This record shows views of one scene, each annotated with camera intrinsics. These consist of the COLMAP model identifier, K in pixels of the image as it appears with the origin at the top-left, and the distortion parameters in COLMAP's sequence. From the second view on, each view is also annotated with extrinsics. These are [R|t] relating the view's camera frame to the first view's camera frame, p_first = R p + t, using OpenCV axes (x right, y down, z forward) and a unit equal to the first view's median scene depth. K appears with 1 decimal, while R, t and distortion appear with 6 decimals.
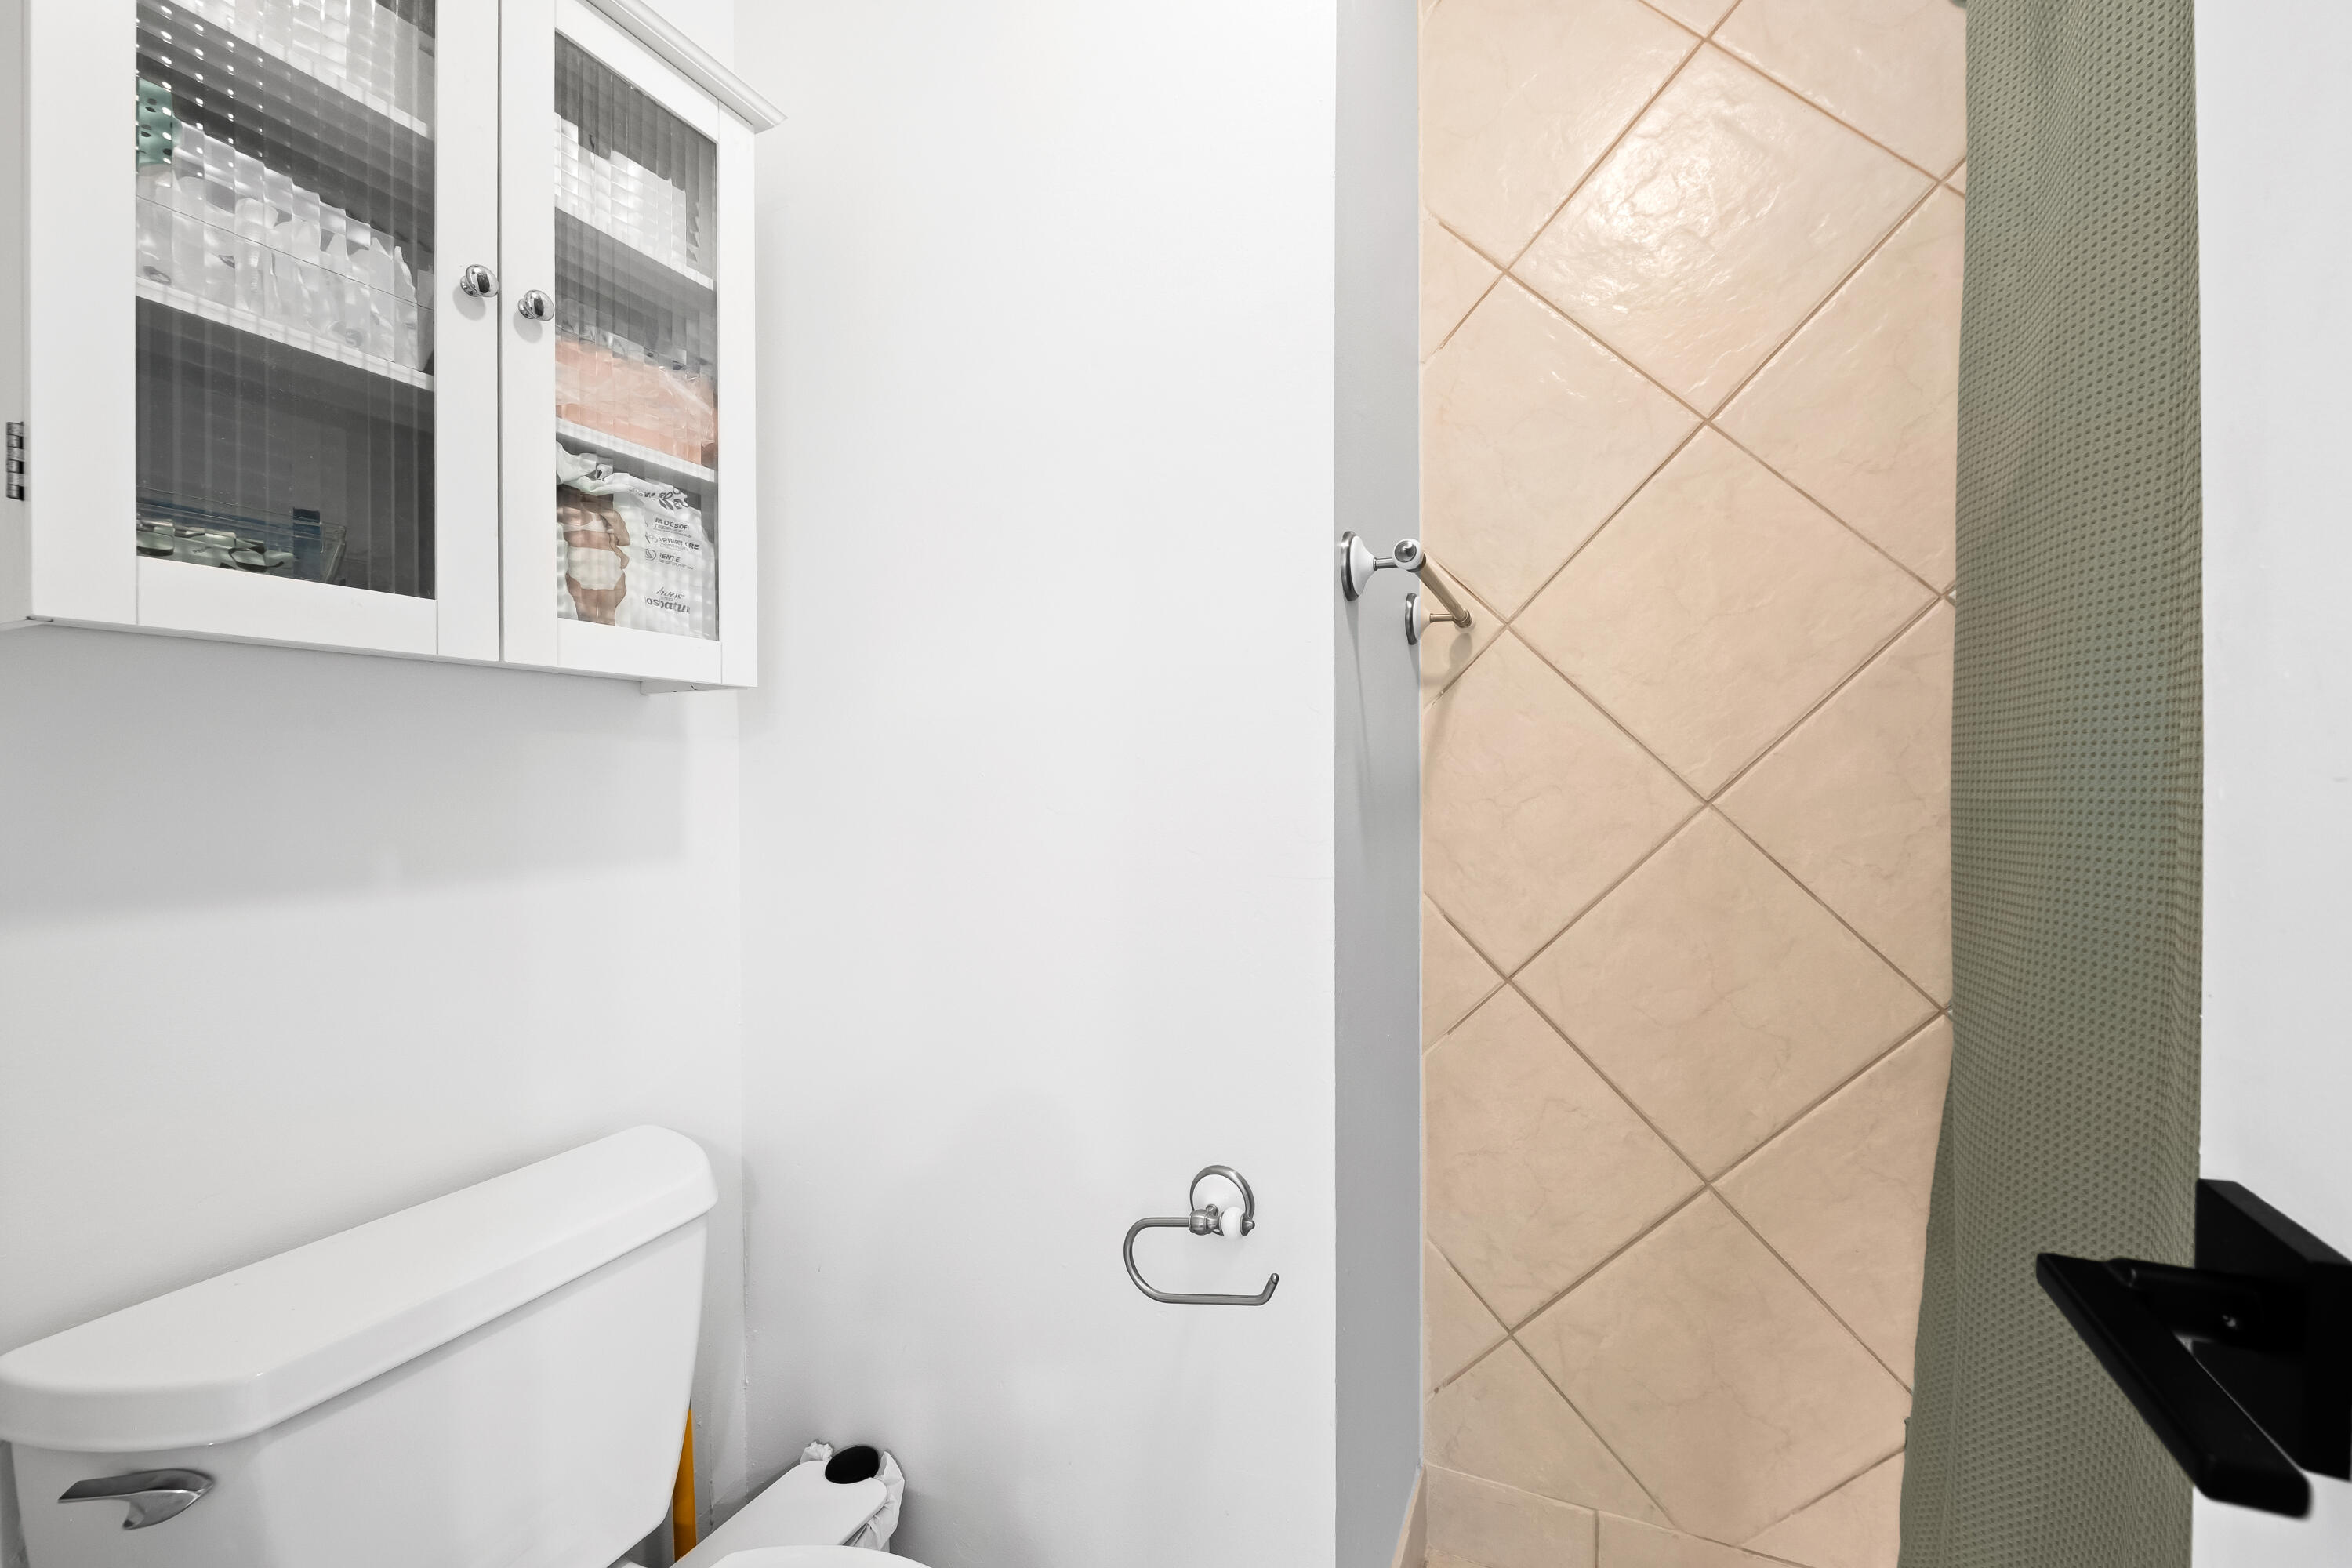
lens RADIAL K [[933.8, 0, 1190.8], [0, 933.8, 780.2], [0, 0, 1]] dist [-0.003432, -0.001389]
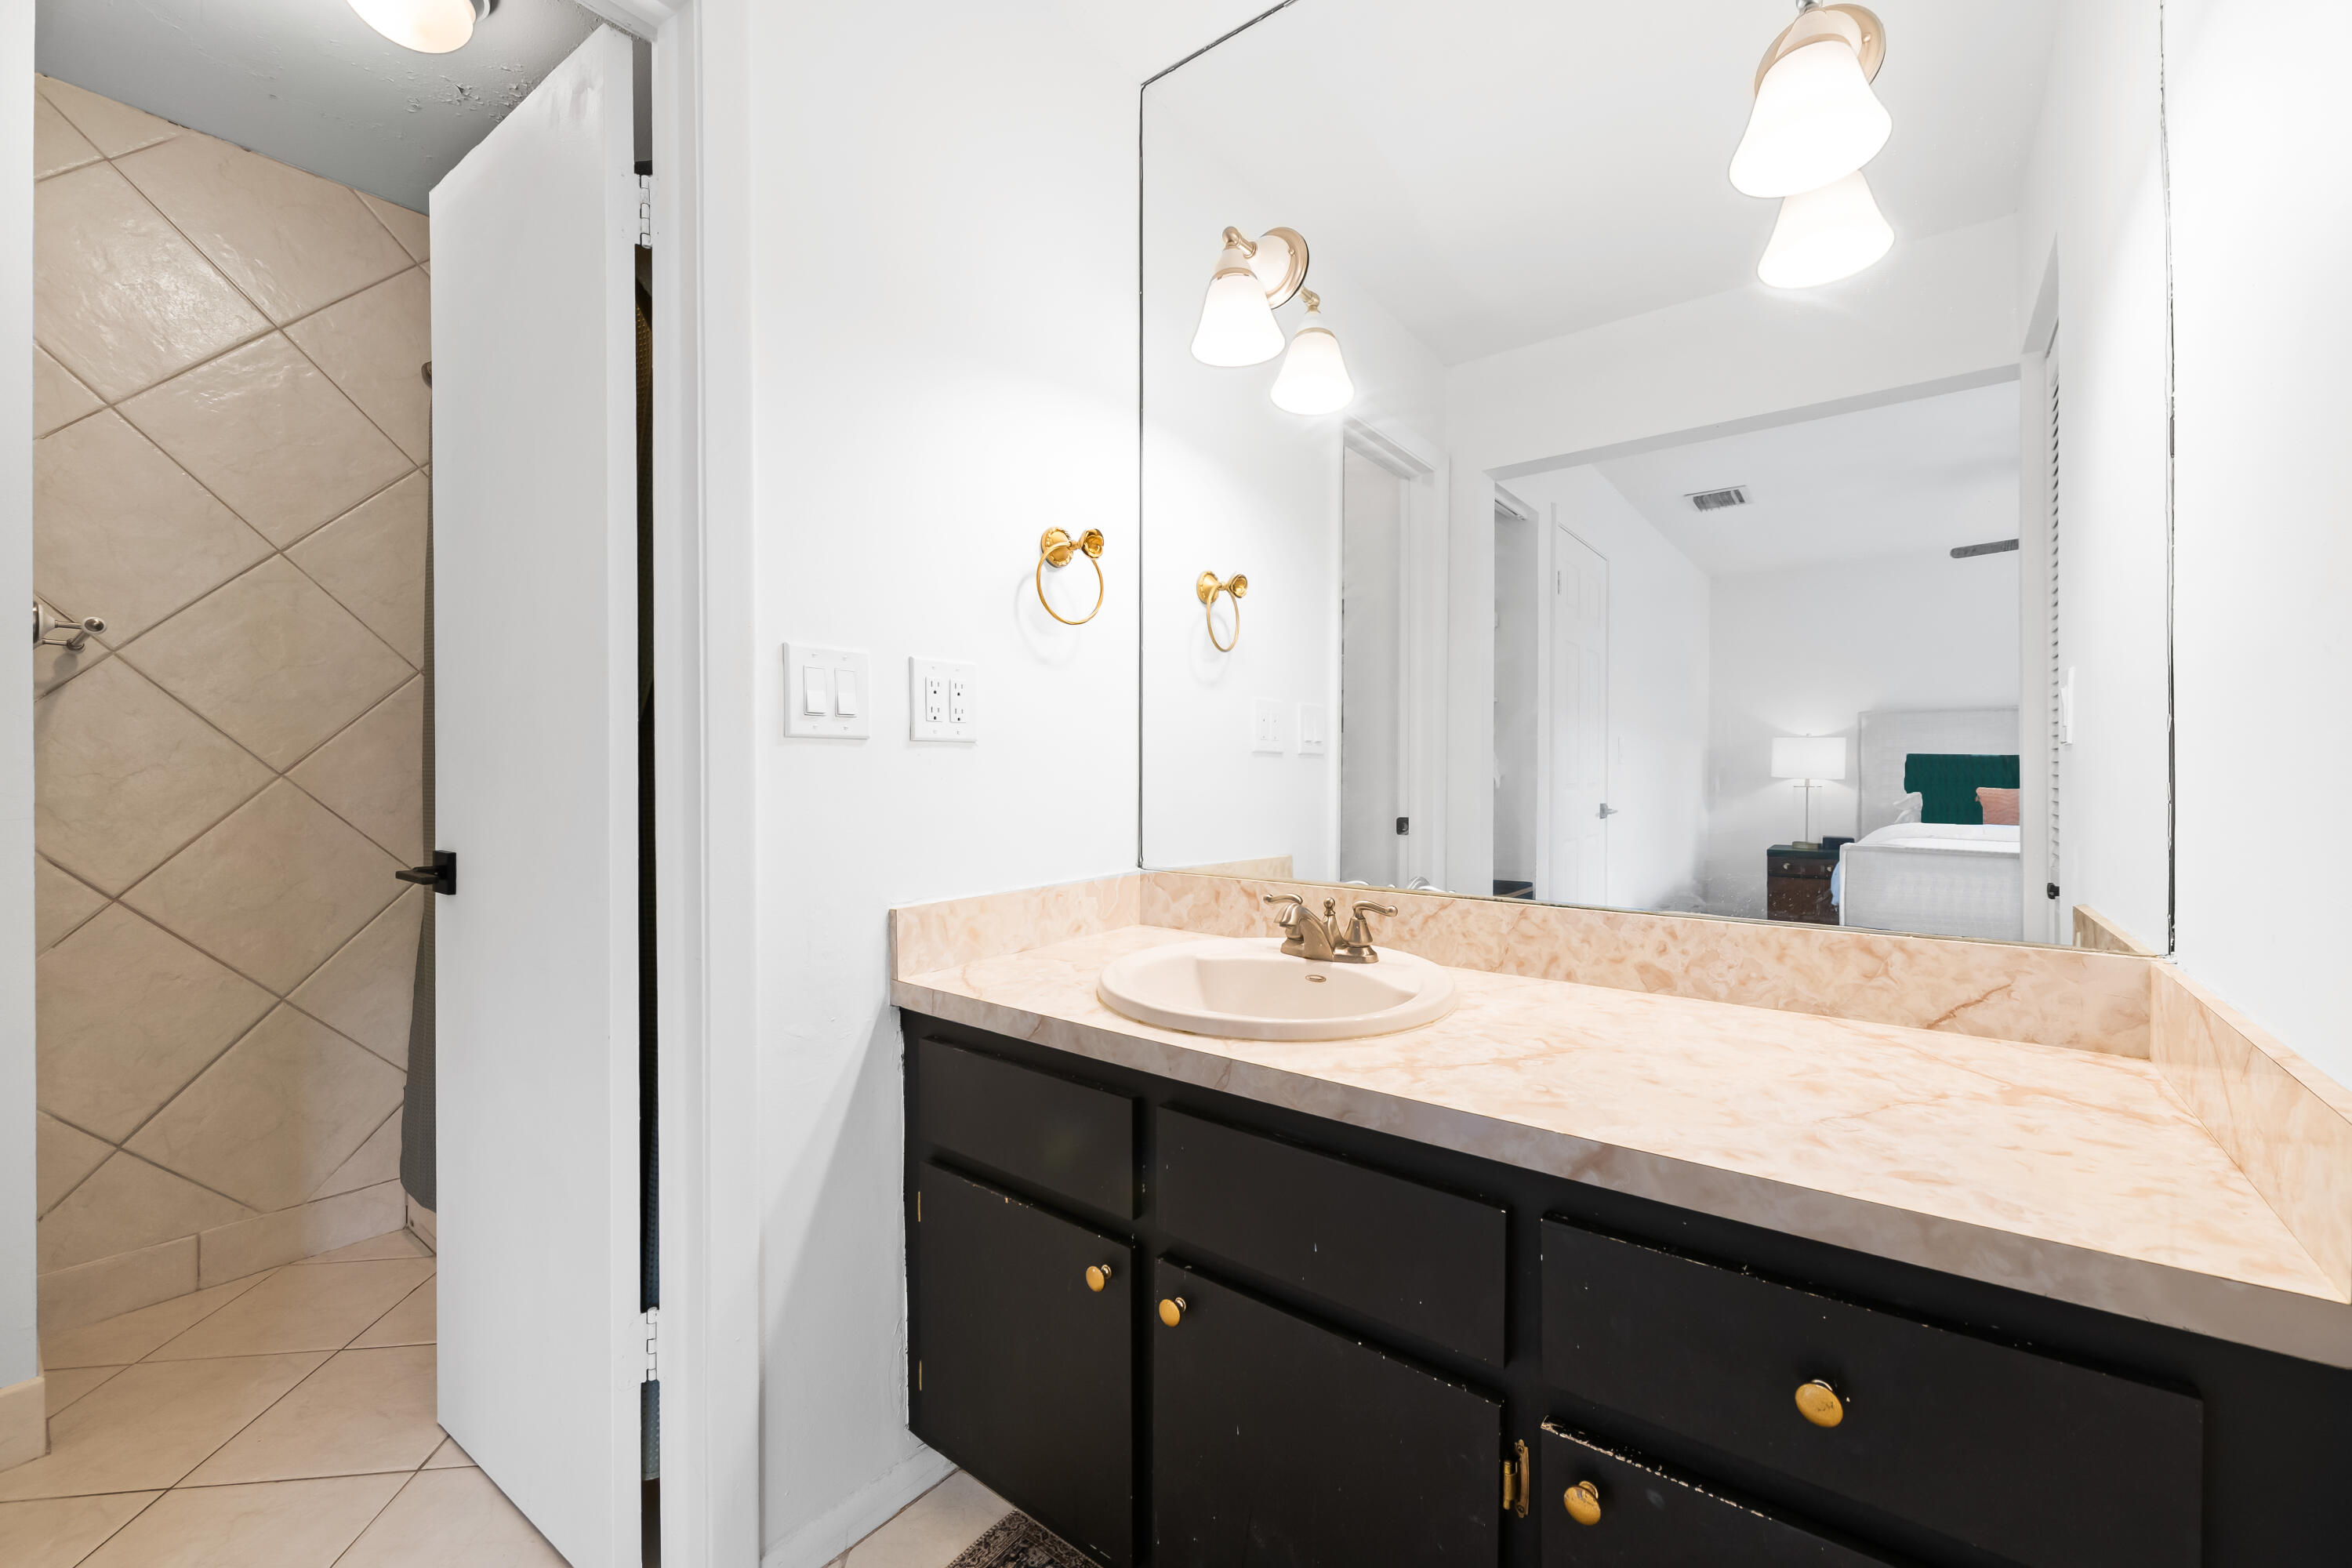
lens RADIAL K [[933.8, 0, 1185.4], [0, 933.8, 781.1], [0, 0, 1]] dist [-0.003432, -0.001389]
pose [[0.240094, -0.000409, 0.970749, -0.690152], [0.004771, 0.999988, -0.000758, 0.043620], [-0.970738, 0.004813, 0.240093, -1.002361]]
